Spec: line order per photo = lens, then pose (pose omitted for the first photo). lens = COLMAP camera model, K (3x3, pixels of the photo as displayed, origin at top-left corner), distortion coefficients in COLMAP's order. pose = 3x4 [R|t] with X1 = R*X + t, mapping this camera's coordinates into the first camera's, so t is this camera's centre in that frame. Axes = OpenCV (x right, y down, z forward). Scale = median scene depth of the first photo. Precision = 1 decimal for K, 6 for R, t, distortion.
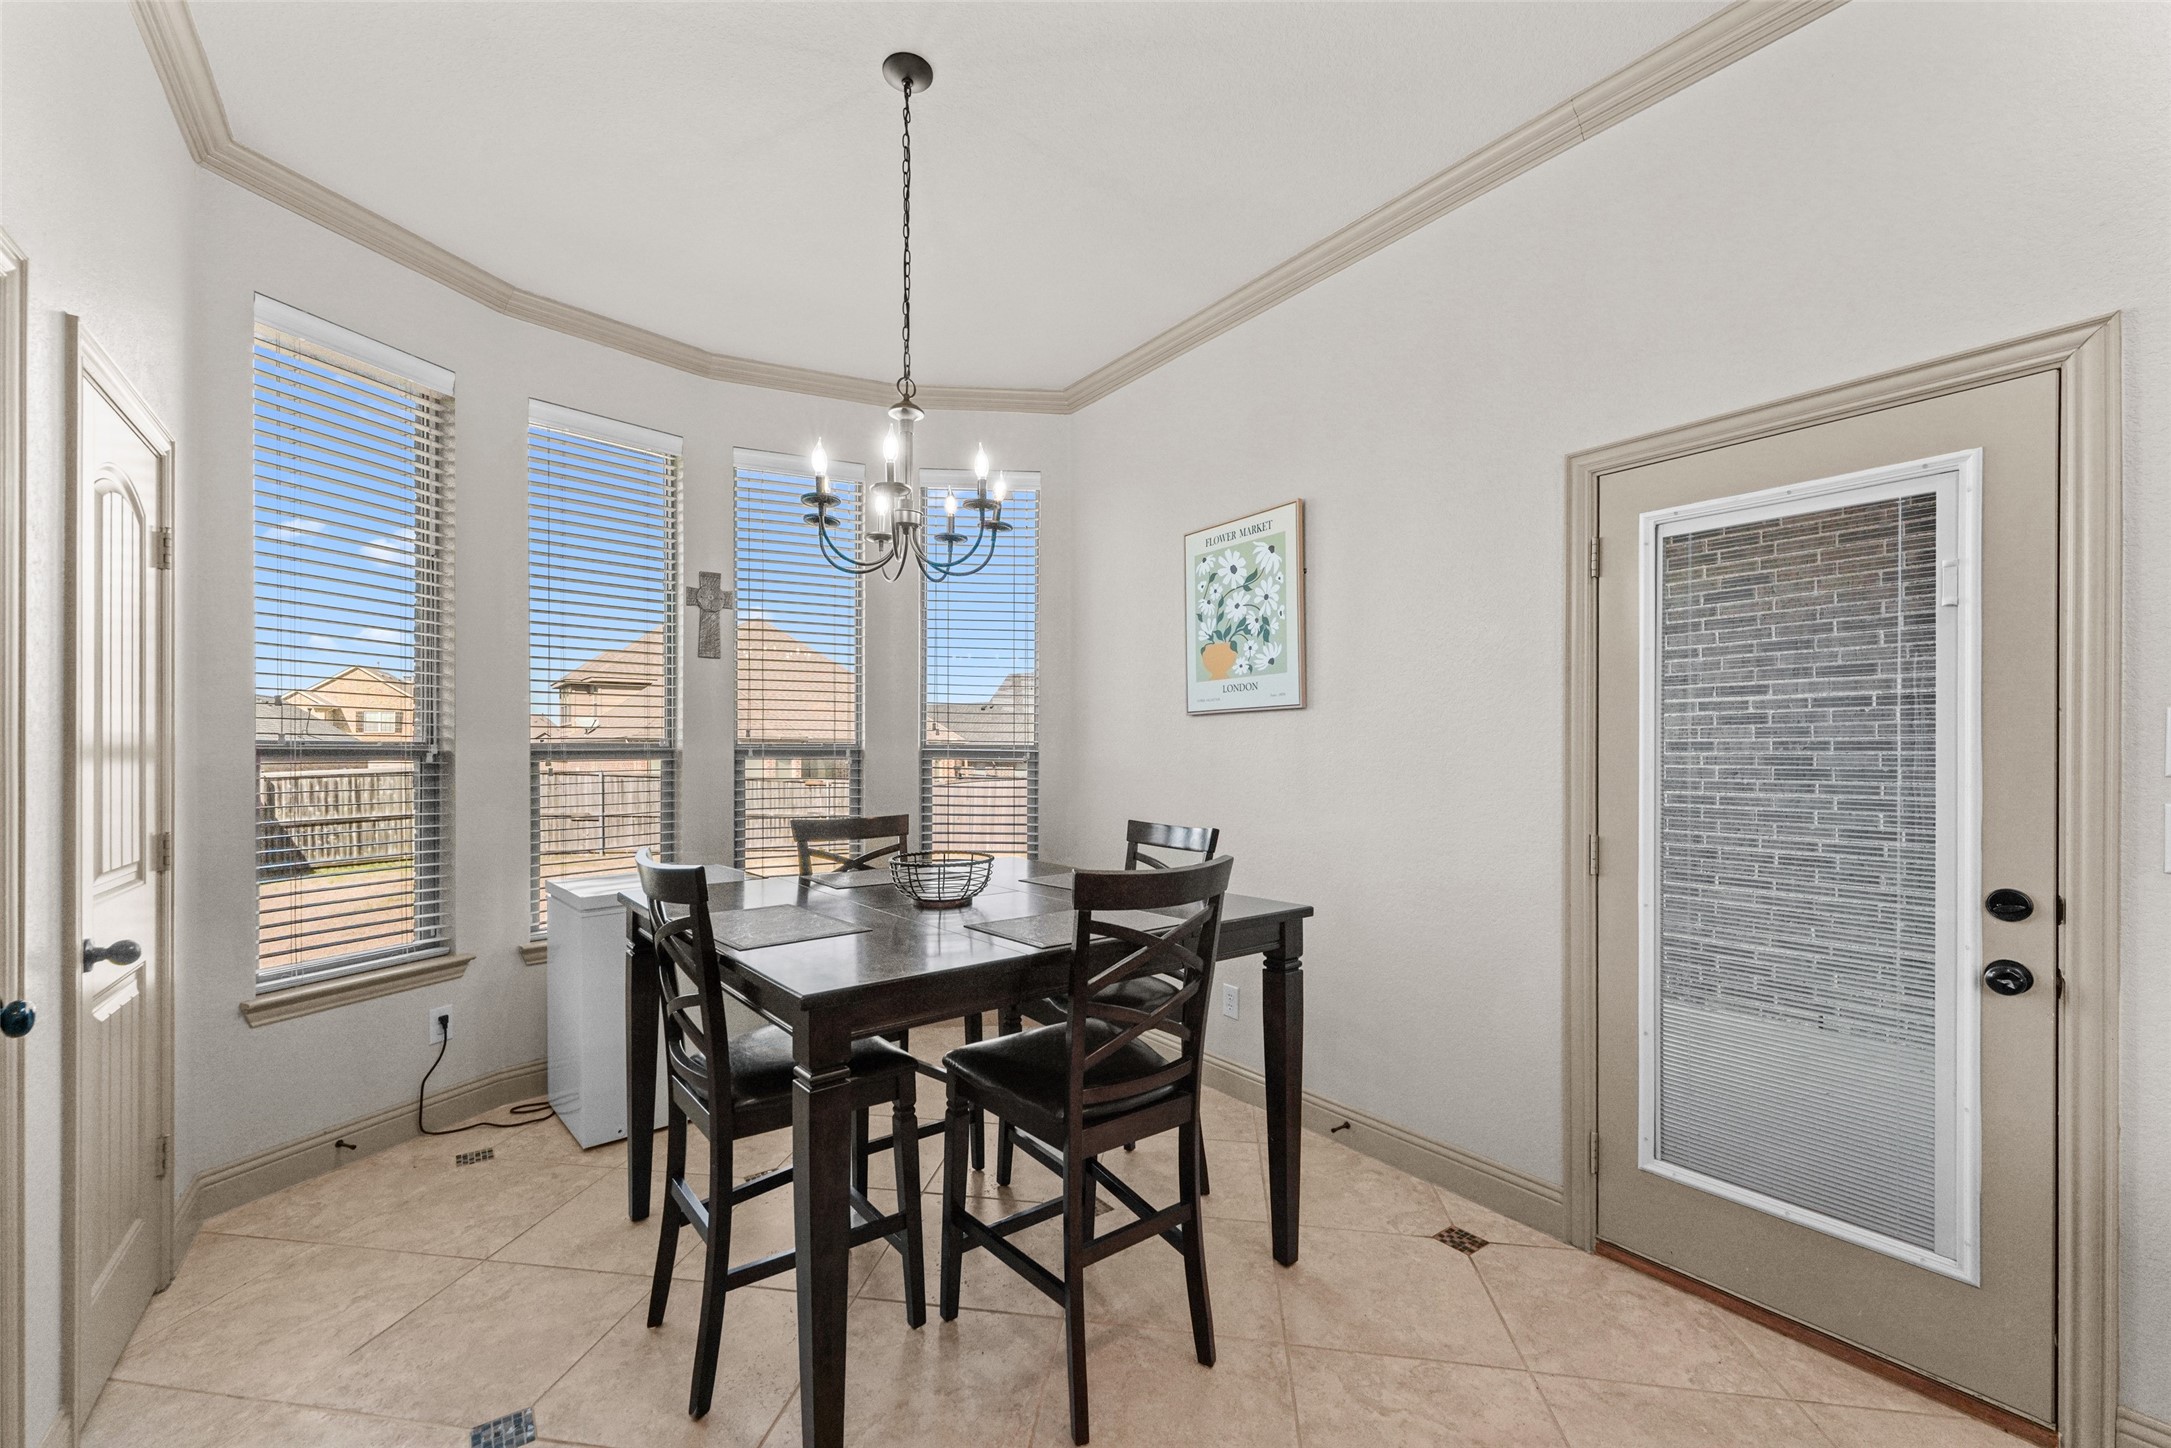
lens RADIAL K [[881.0, 0, 1070.8], [0, 881.0, 755.5], [0, 0, 1]] dist [0.011856, 0.000078]
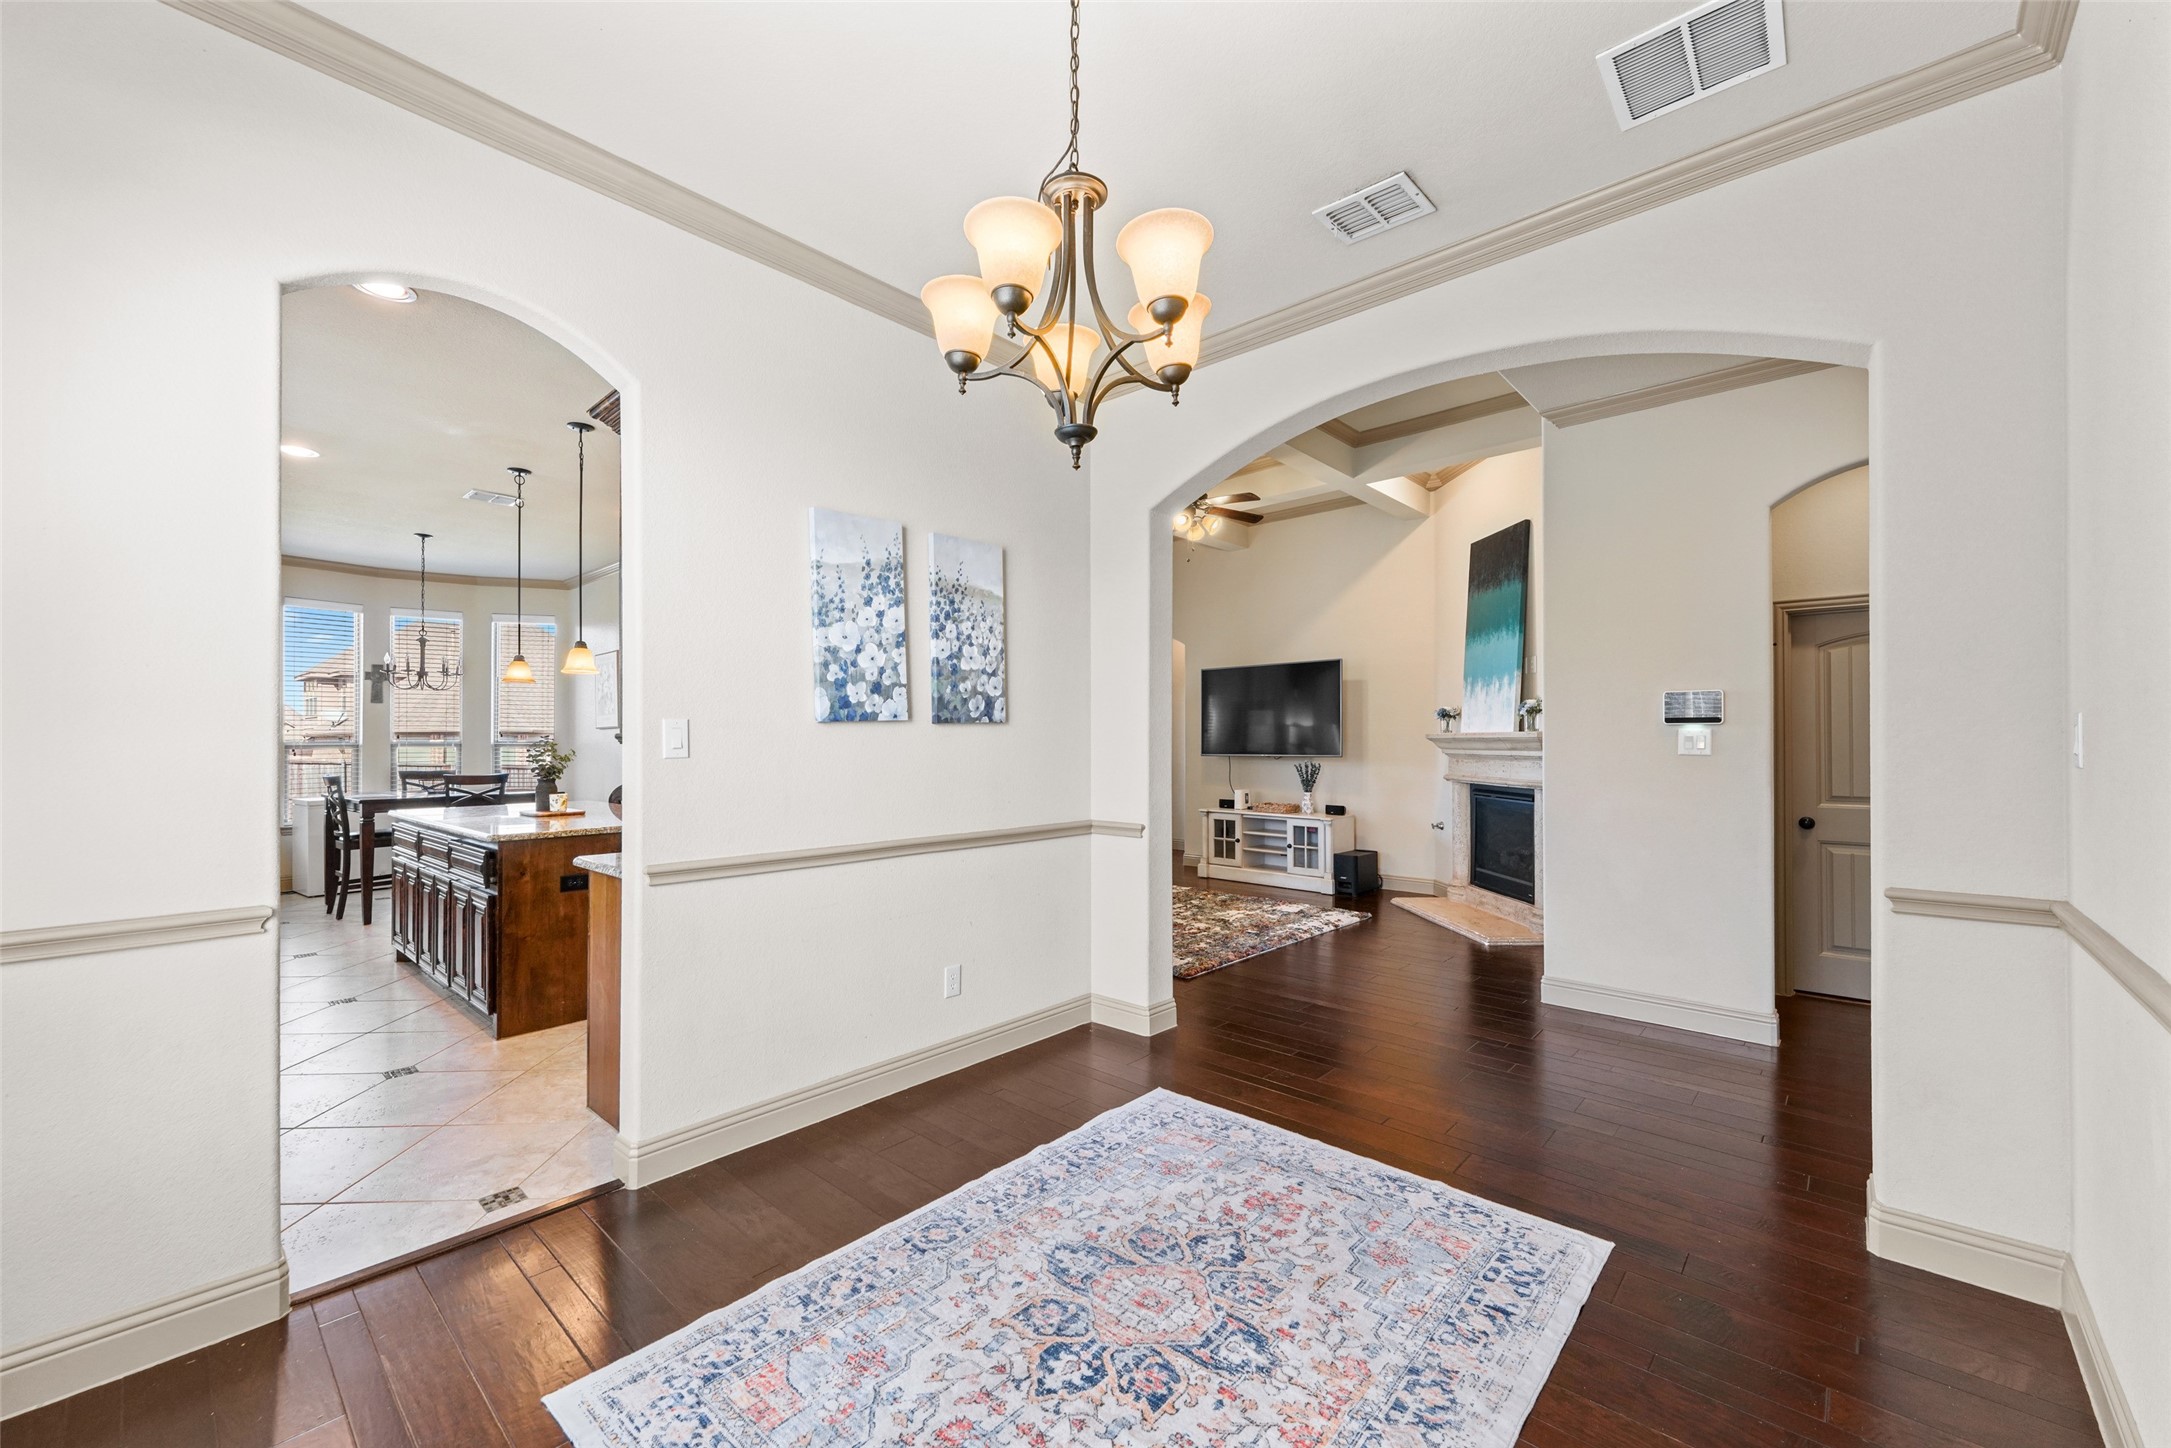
lens RADIAL K [[860.5, 0, 1066.3], [0, 860.5, 731.4], [0, 0, 1]] dist [0.004502, -0.000764]
pose [[0.979953, -0.003419, 0.199199, 0.995507], [0.006330, 0.999882, -0.013982, 0.002083], [-0.199127, 0.014963, 0.979859, -1.707152]]
